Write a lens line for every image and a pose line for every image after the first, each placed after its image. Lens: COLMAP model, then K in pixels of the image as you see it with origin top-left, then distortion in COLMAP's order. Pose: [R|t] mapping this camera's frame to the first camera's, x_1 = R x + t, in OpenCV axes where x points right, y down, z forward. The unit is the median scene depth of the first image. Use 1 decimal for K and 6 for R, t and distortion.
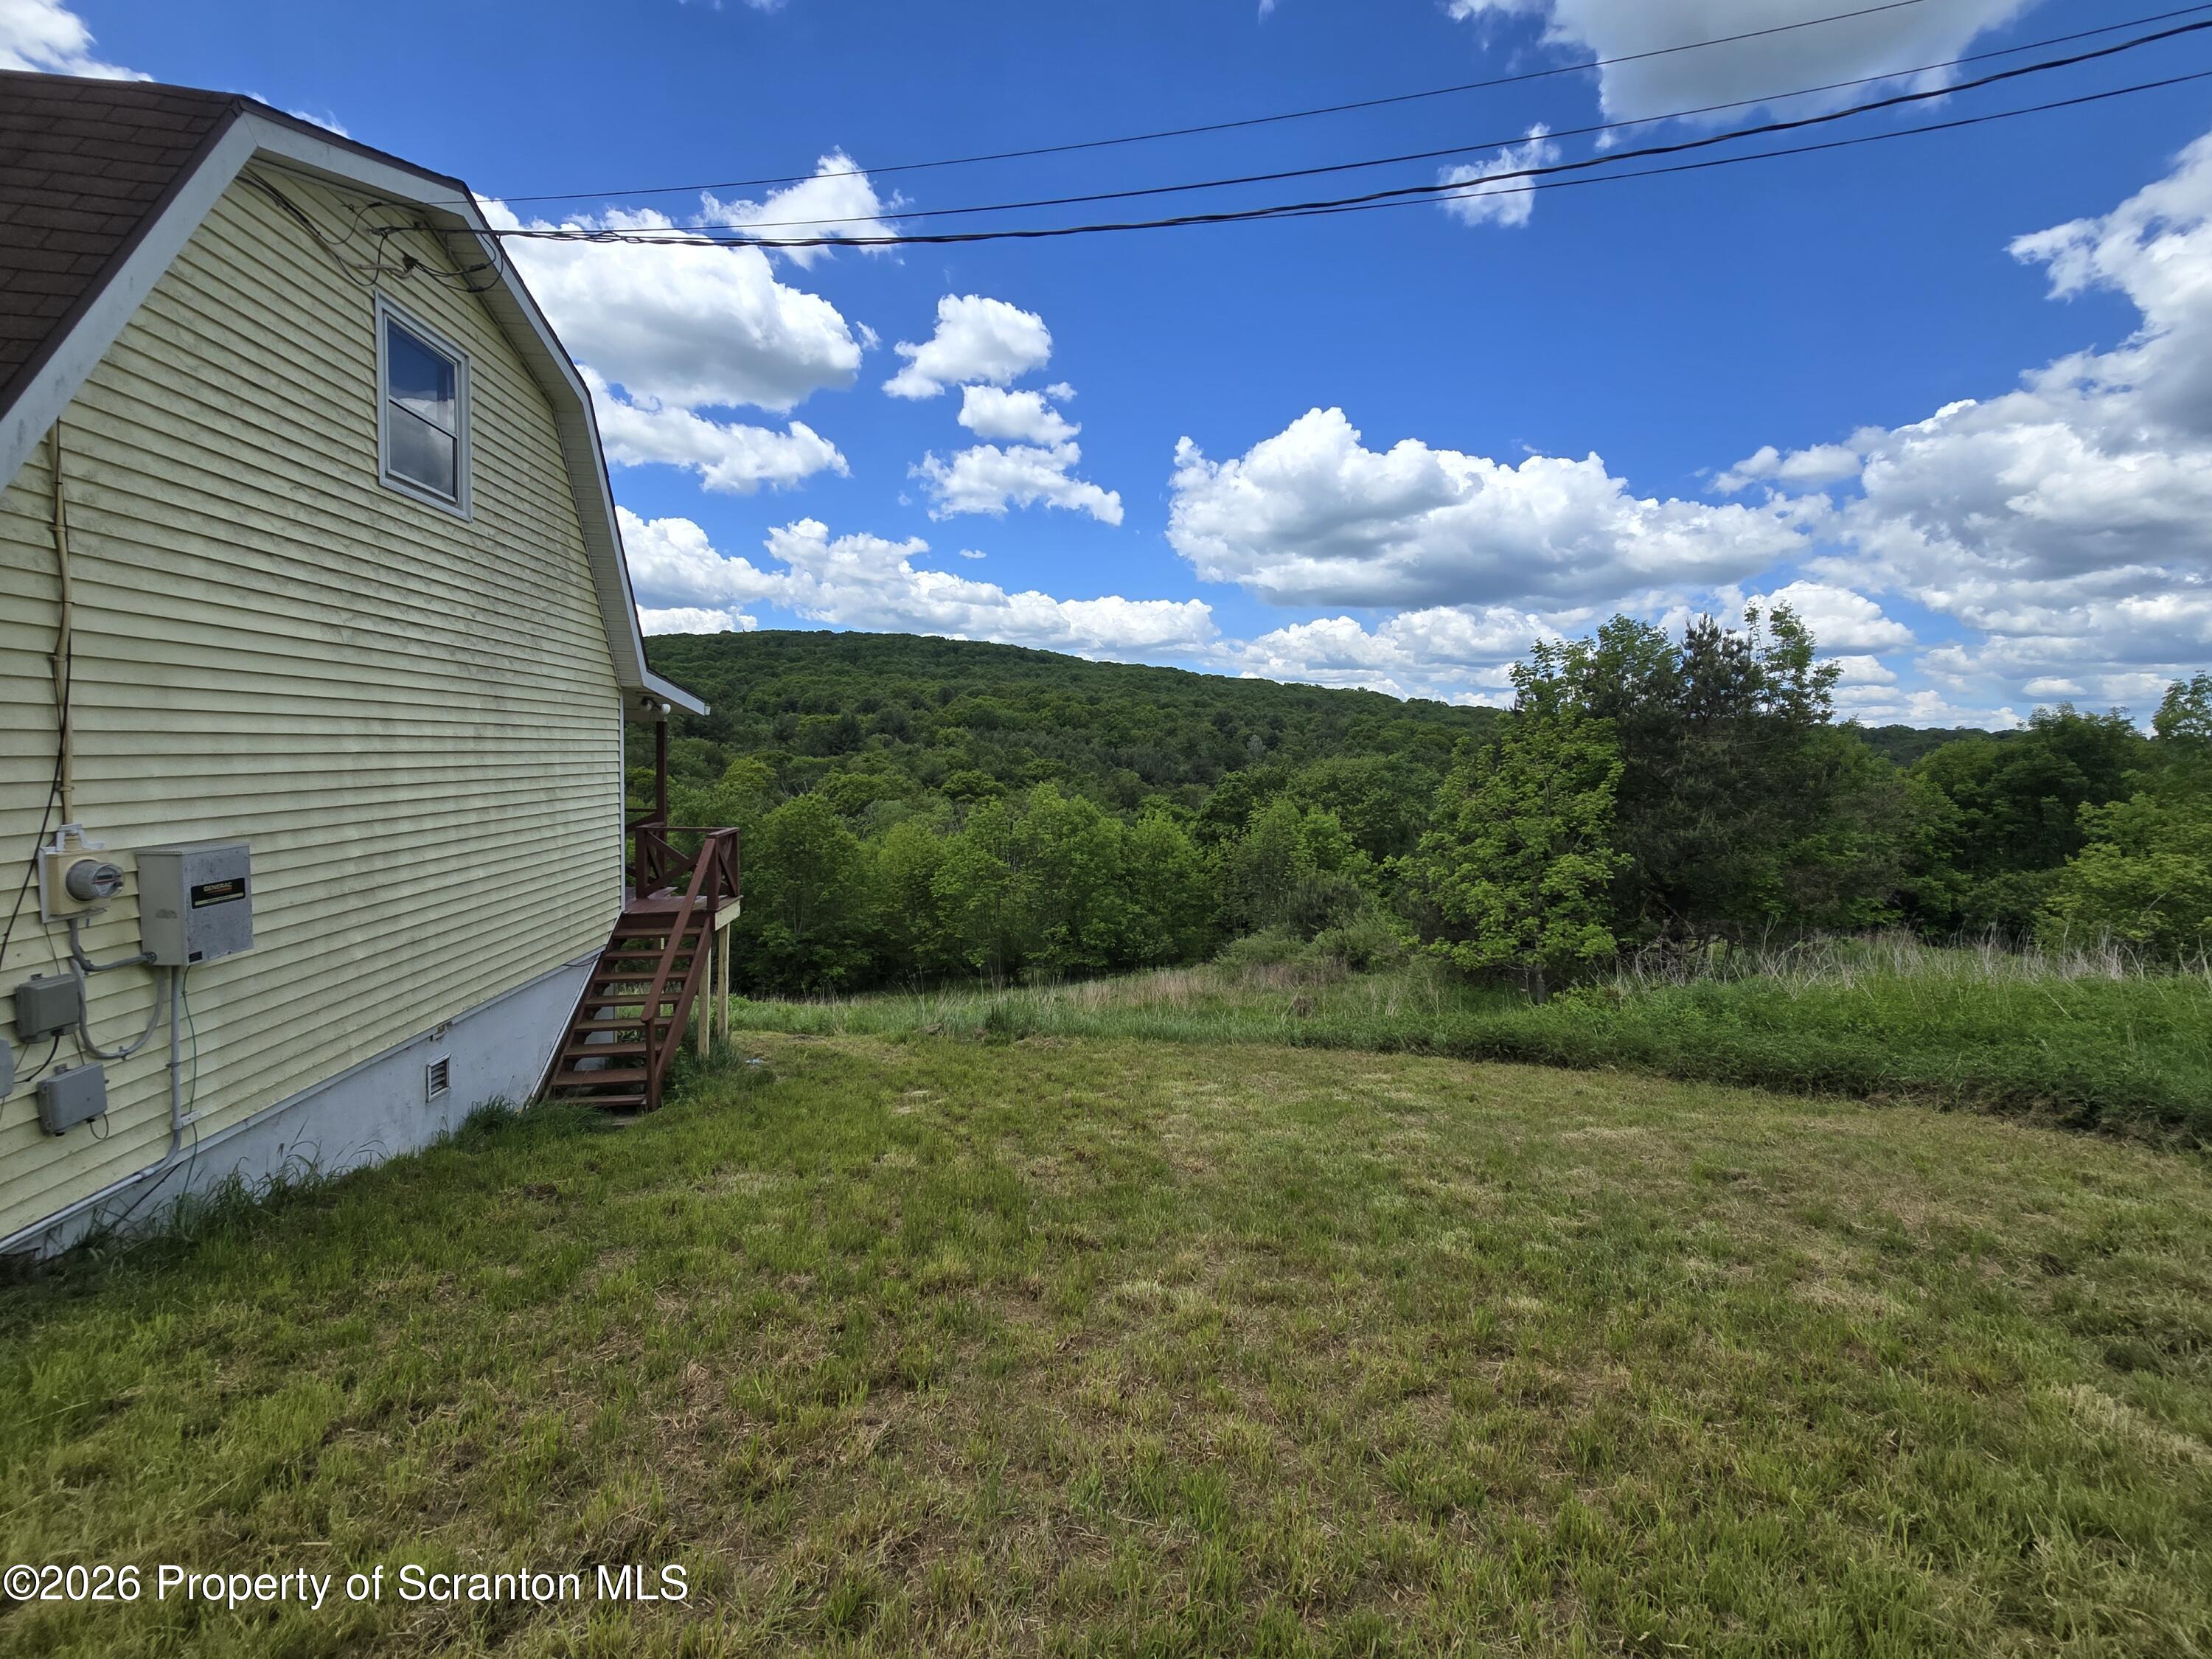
lens RADIAL K [[929.3, 0, 1106.8], [0, 929.3, 815.6], [0, 0, 1]] dist [-0.011031, 0.000200]
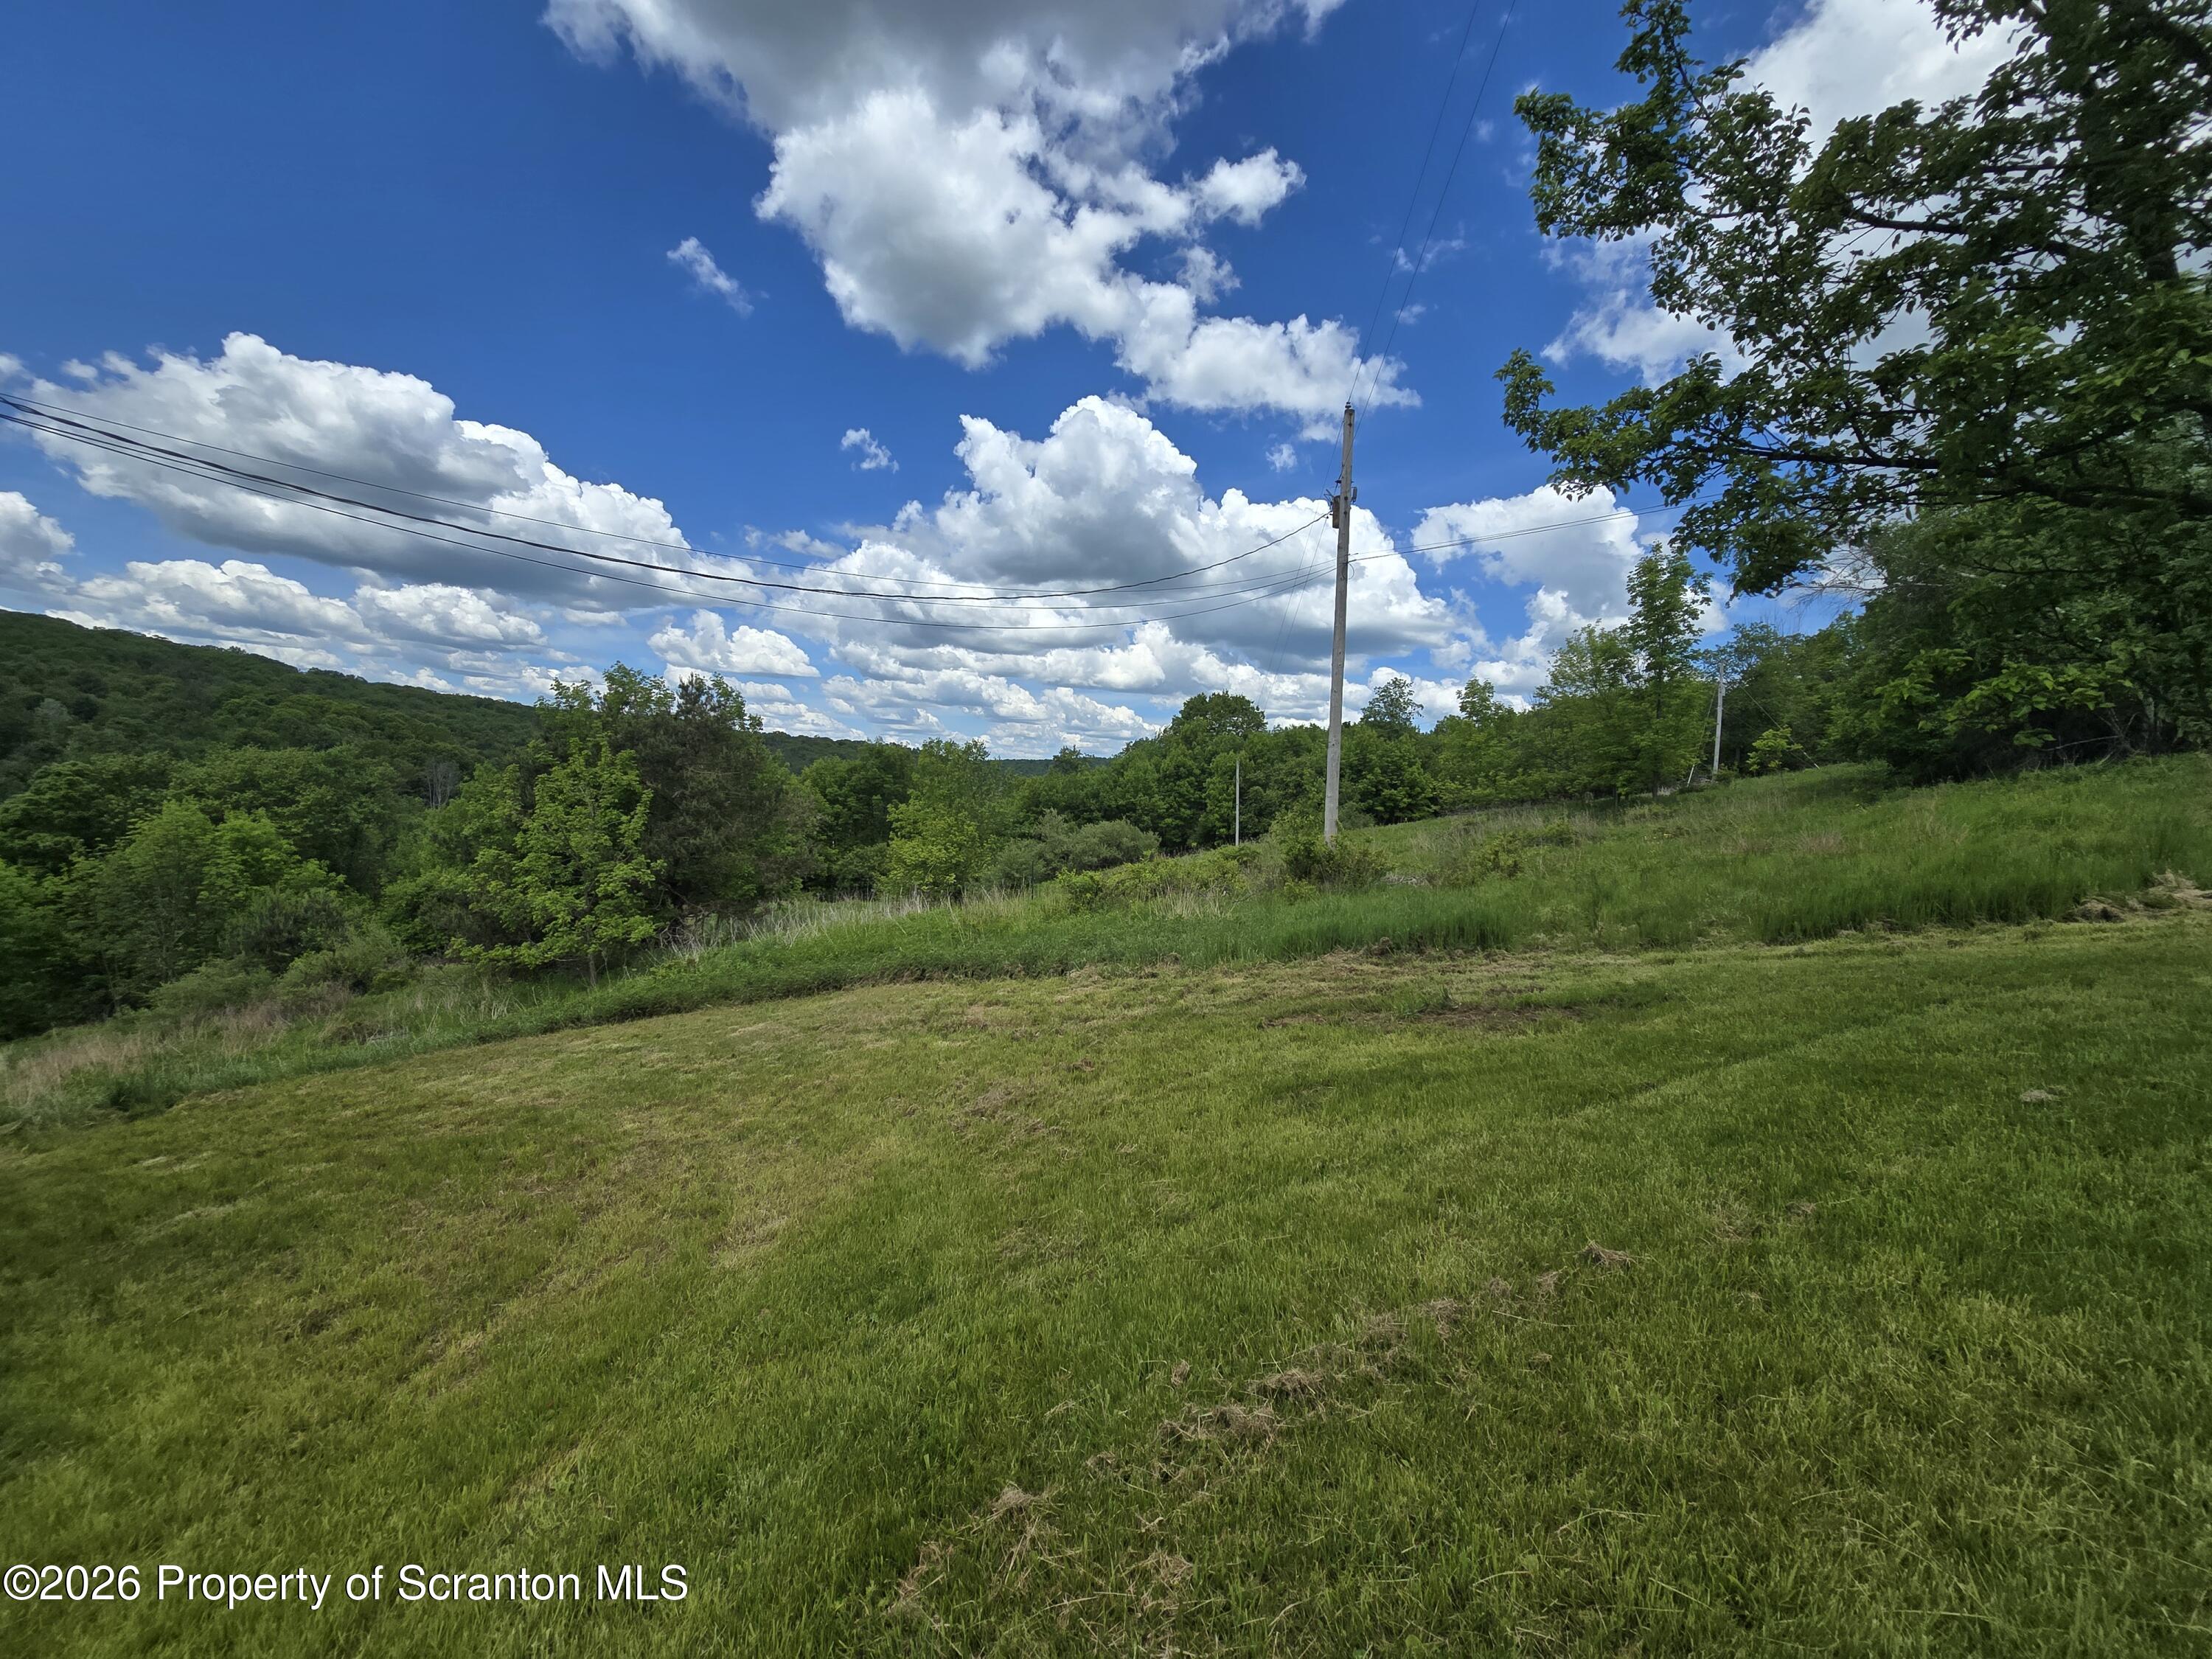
lens RADIAL K [[888.4, 0, 1106.0], [0, 888.4, 829.5], [0, 0, 1]] dist [-0.029897, -0.000092]
pose [[0.486741, -0.039909, 0.872634, -0.121024], [0.012698, 0.999174, 0.038613, -0.022764], [-0.873454, -0.007714, 0.486846, -0.093306]]
